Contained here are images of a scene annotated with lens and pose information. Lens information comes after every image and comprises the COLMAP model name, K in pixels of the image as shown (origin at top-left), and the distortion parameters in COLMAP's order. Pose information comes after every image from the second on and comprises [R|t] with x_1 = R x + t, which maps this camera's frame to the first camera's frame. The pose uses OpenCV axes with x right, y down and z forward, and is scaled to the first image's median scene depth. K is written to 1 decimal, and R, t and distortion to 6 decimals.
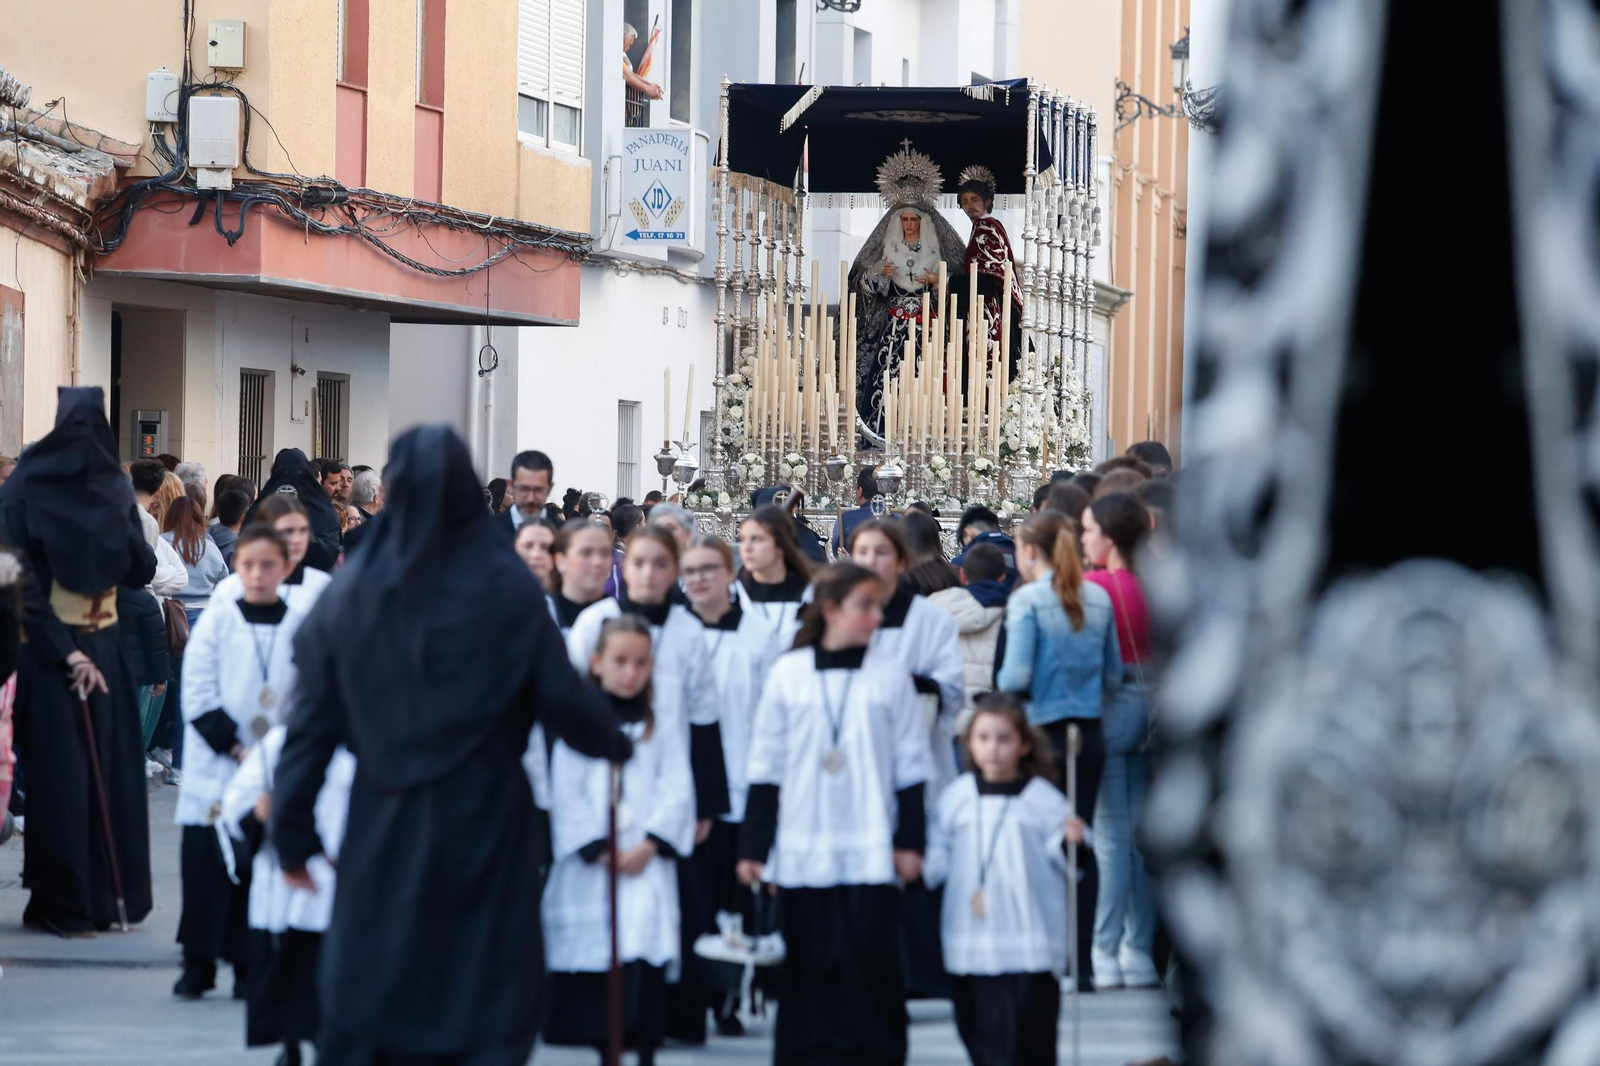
lens RADIAL K [[9001.6, 0, 800.0], [0, 9001.6, 533.0], [0, 0, 1]] dist [1.605115, 2.267049]
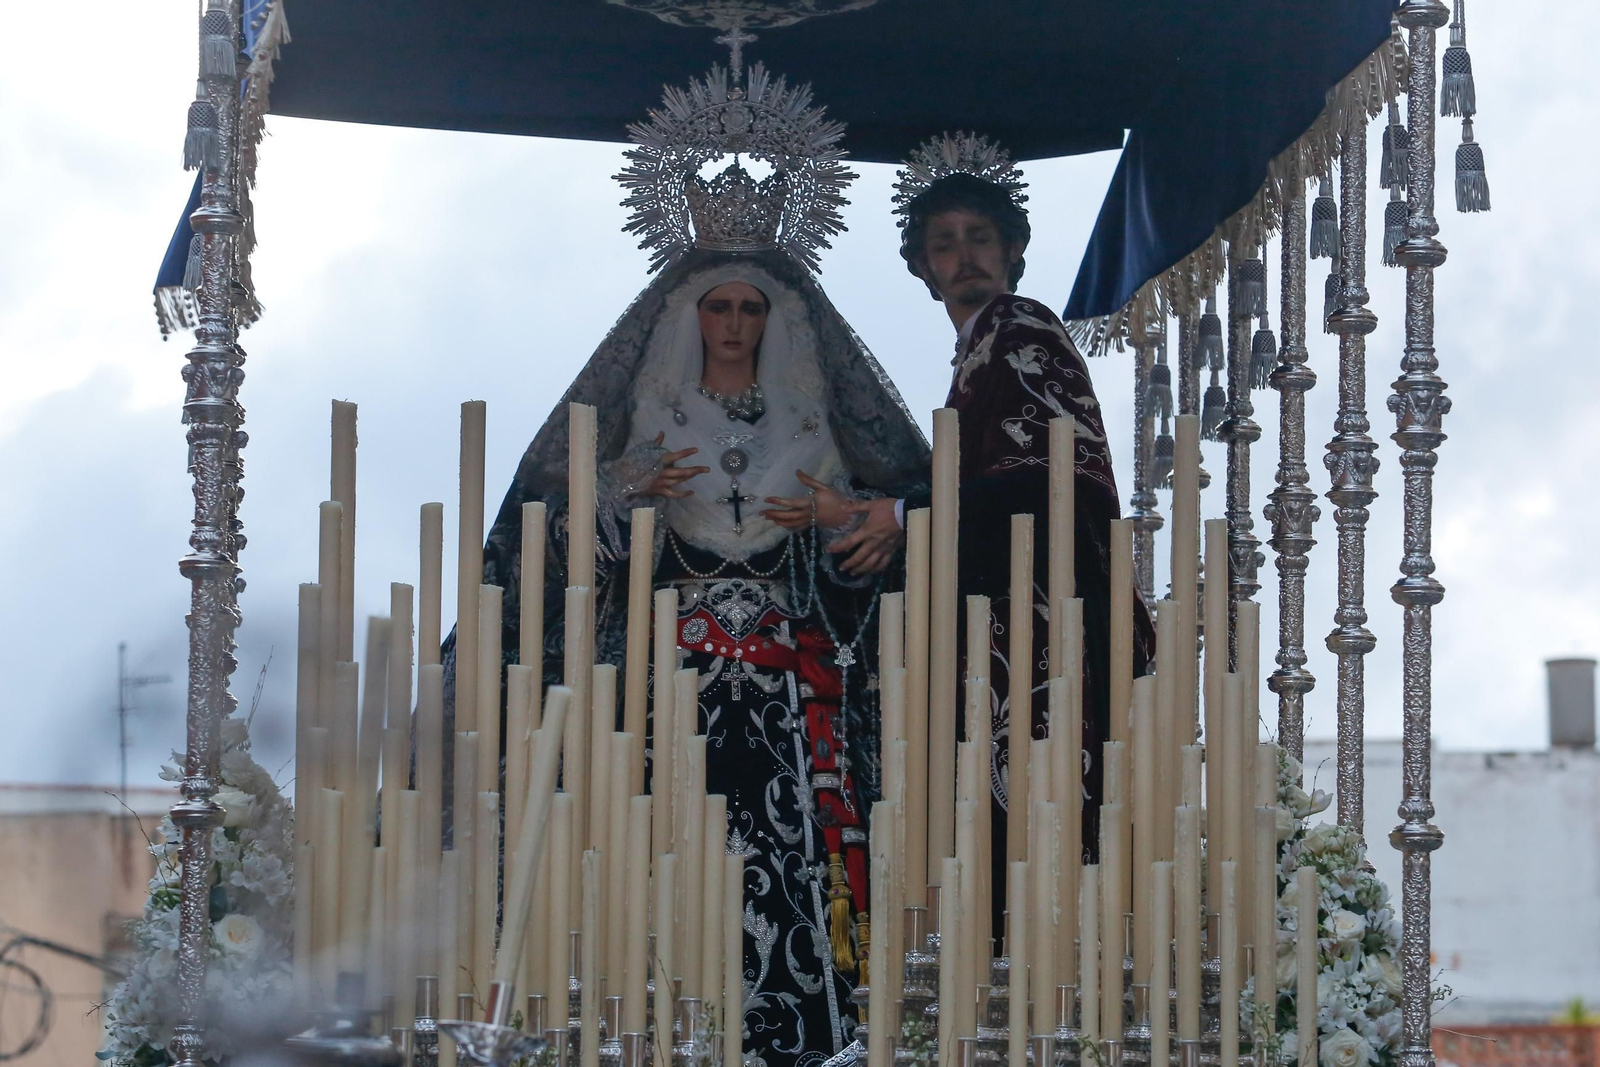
lens RADIAL K [[6126.5, 0, 800.0], [0, 6126.5, 533.5], [0, 0, 1]] dist [-0.164215, 2.357331]
pose [[0.968859, 0.025451, 0.246300, -0.033921], [0.007296, 0.991337, -0.131140, -0.001945], [-0.247504, 0.128854, 0.960280, 0.813278]]
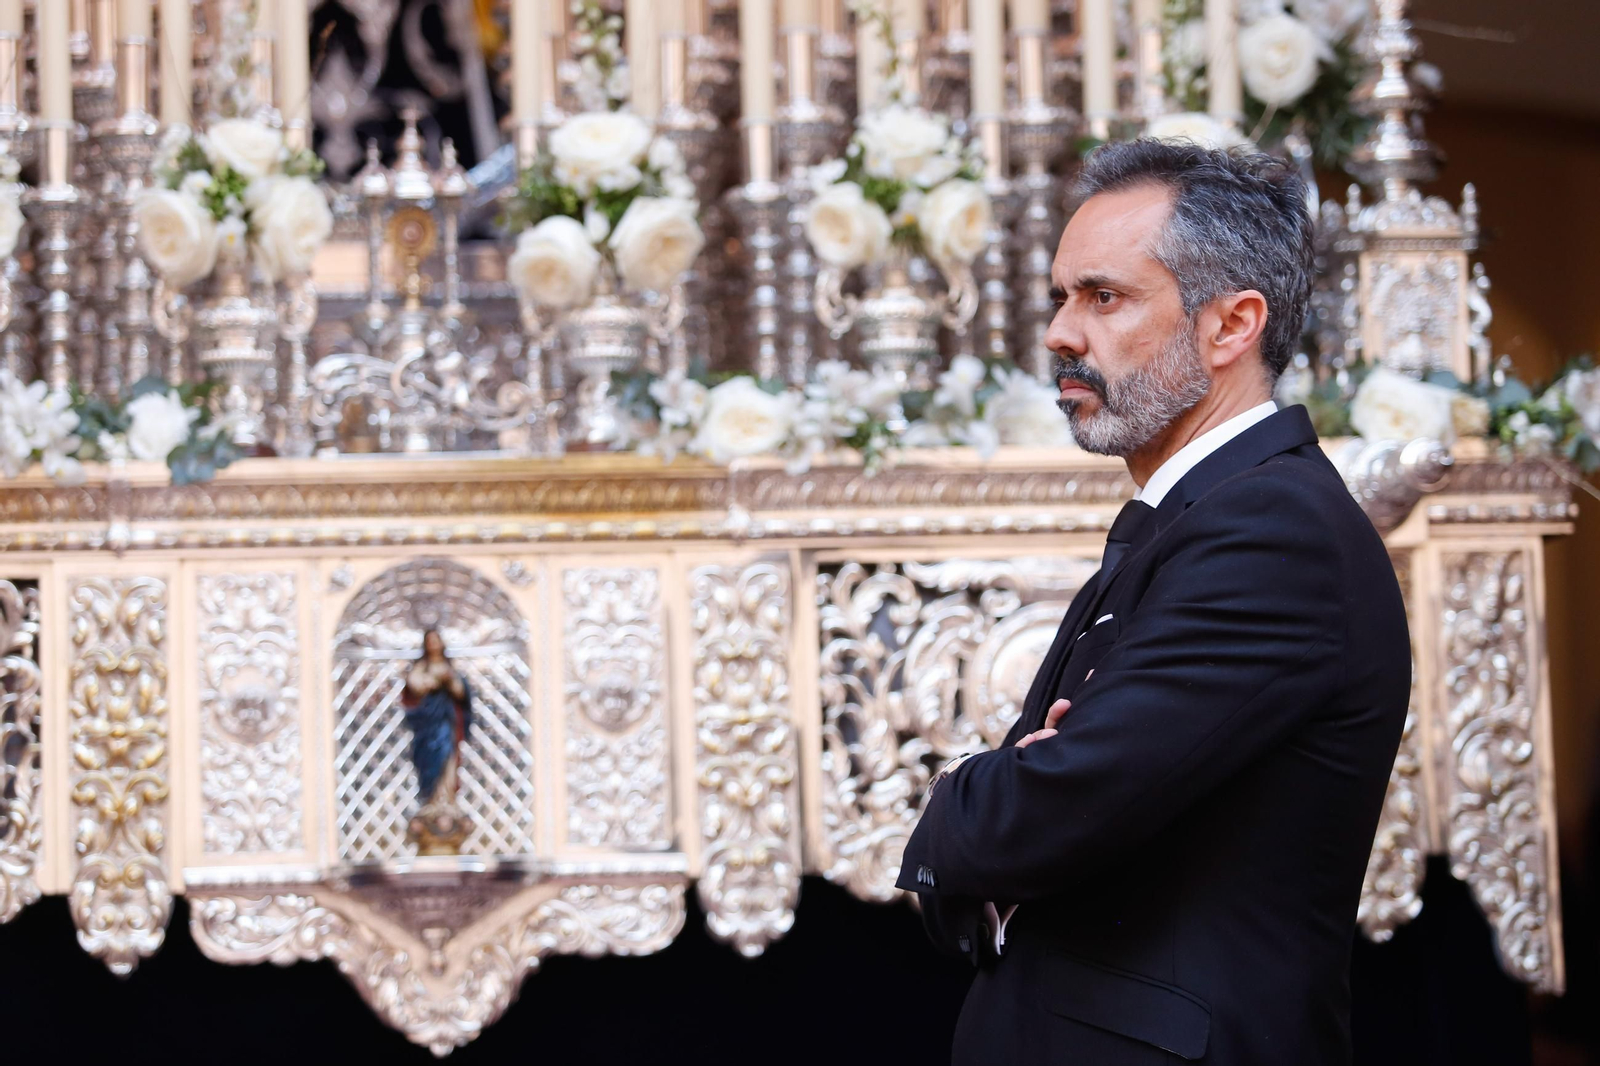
lens RADIAL K [[5399.1, 0, 800.0], [0, 5399.1, 533.0], [0, 0, 1]] dist [0.042645, -0.072180]
pose [[0.955786, -0.023866, 0.293092, -0.012801], [0.044662, 0.996920, -0.064467, 0.004300], [-0.290650, 0.074707, 0.953908, 0.887728]]
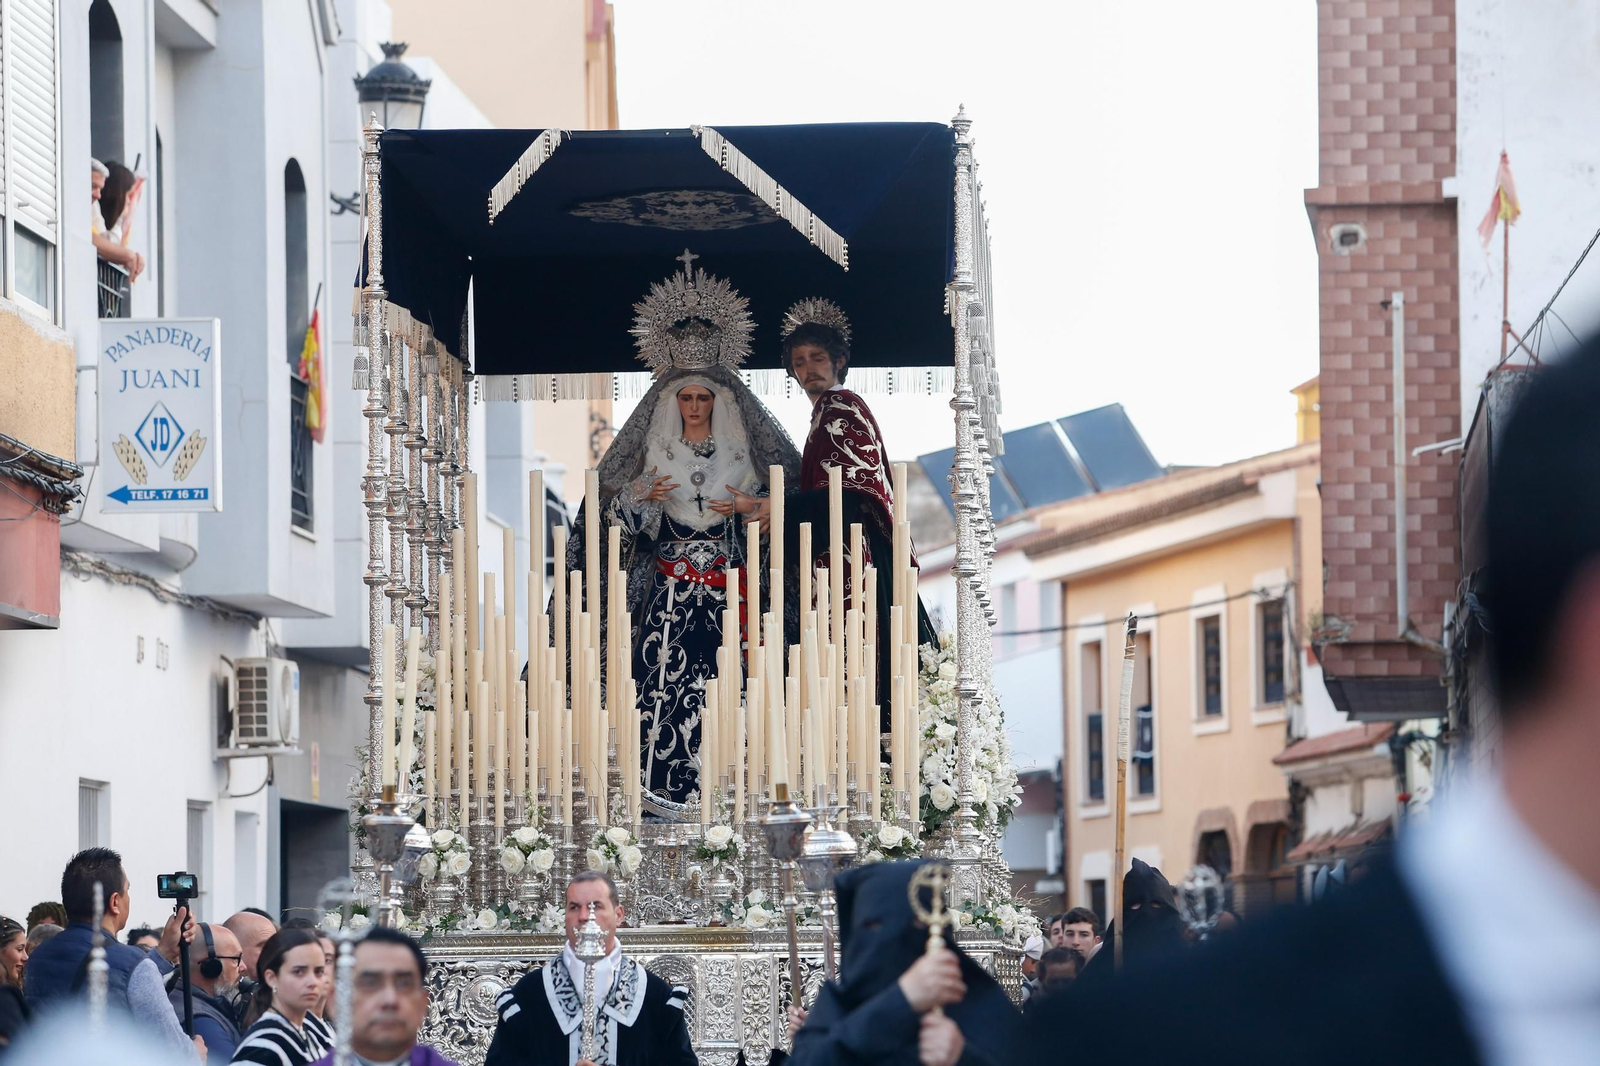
lens RADIAL K [[7198.3, 0, 800.0], [0, 7198.3, 533.0], [0, 0, 1]] dist [0.753125, 9.187889]
pose [[0.993526, -0.022101, 0.111435, -0.030349], [0.028712, 0.997899, -0.058081, -0.001100], [-0.109917, 0.060905, 0.992073, 0.567655]]
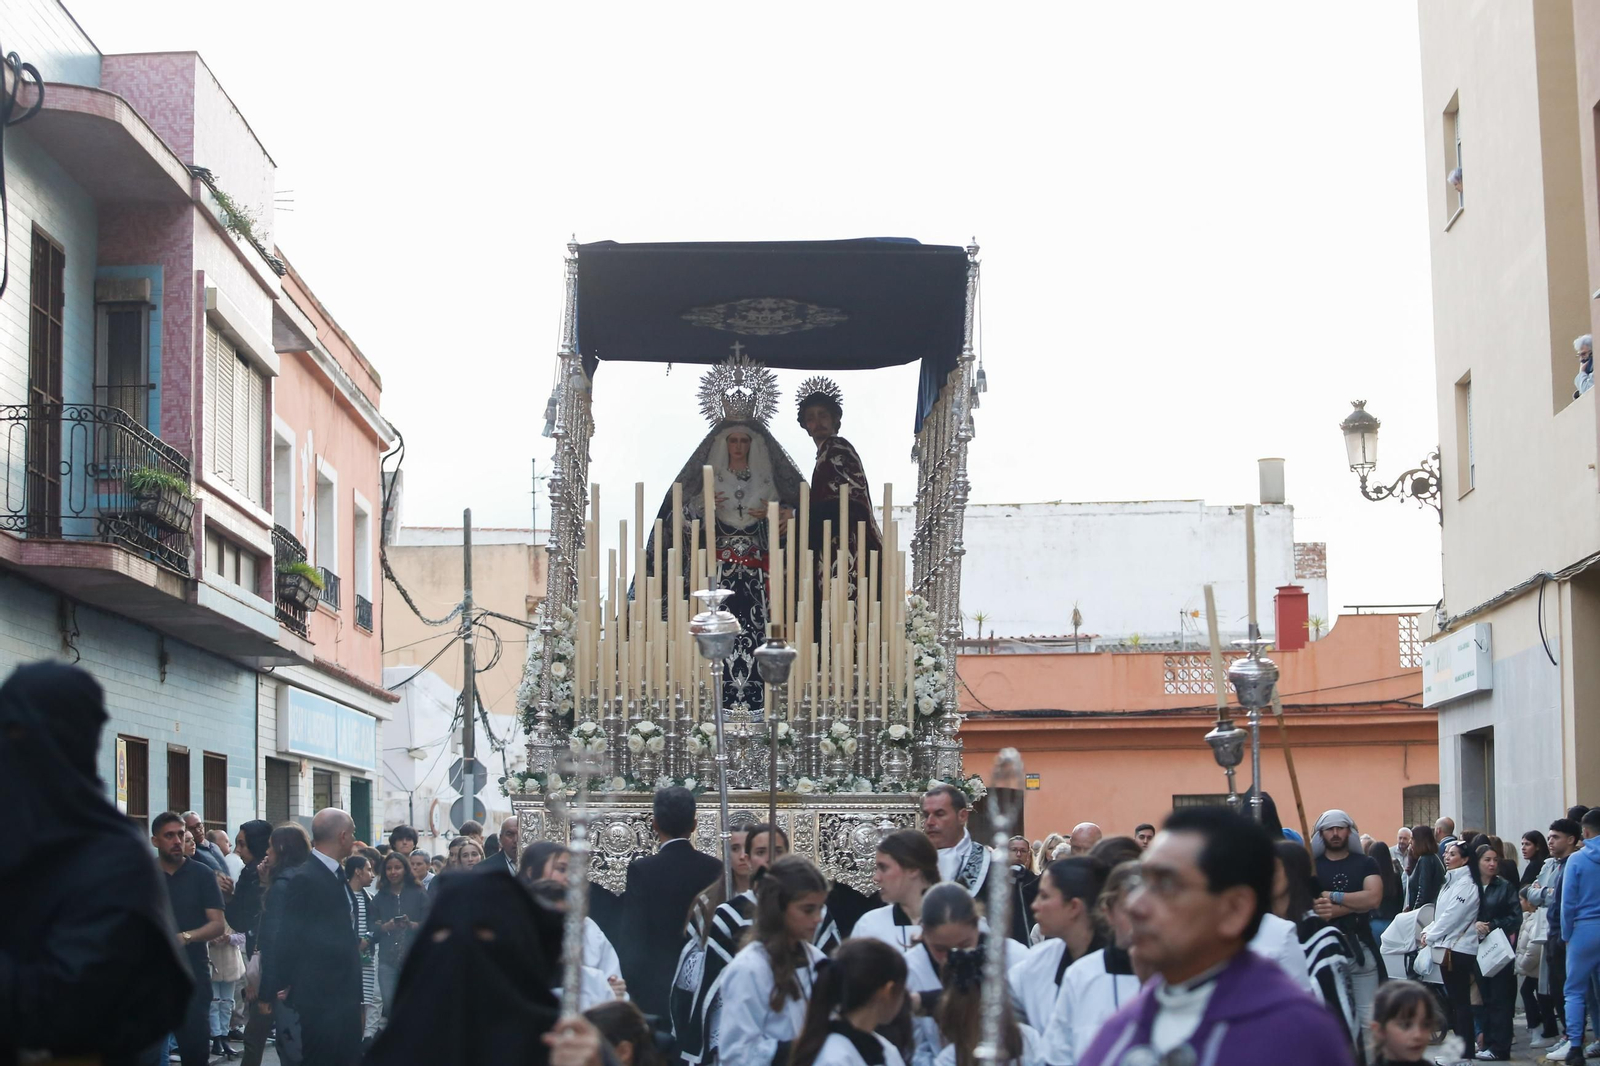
lens RADIAL K [[3306.3, 0, 800.0], [0, 3306.3, 533.0], [0, 0, 1]] dist [-0.265227, -0.013205]
pose [[0.981329, 0.001428, 0.192332, -0.040278], [0.014900, 0.996403, -0.083424, -0.001243], [-0.191759, 0.084732, 0.977778, 0.706275]]
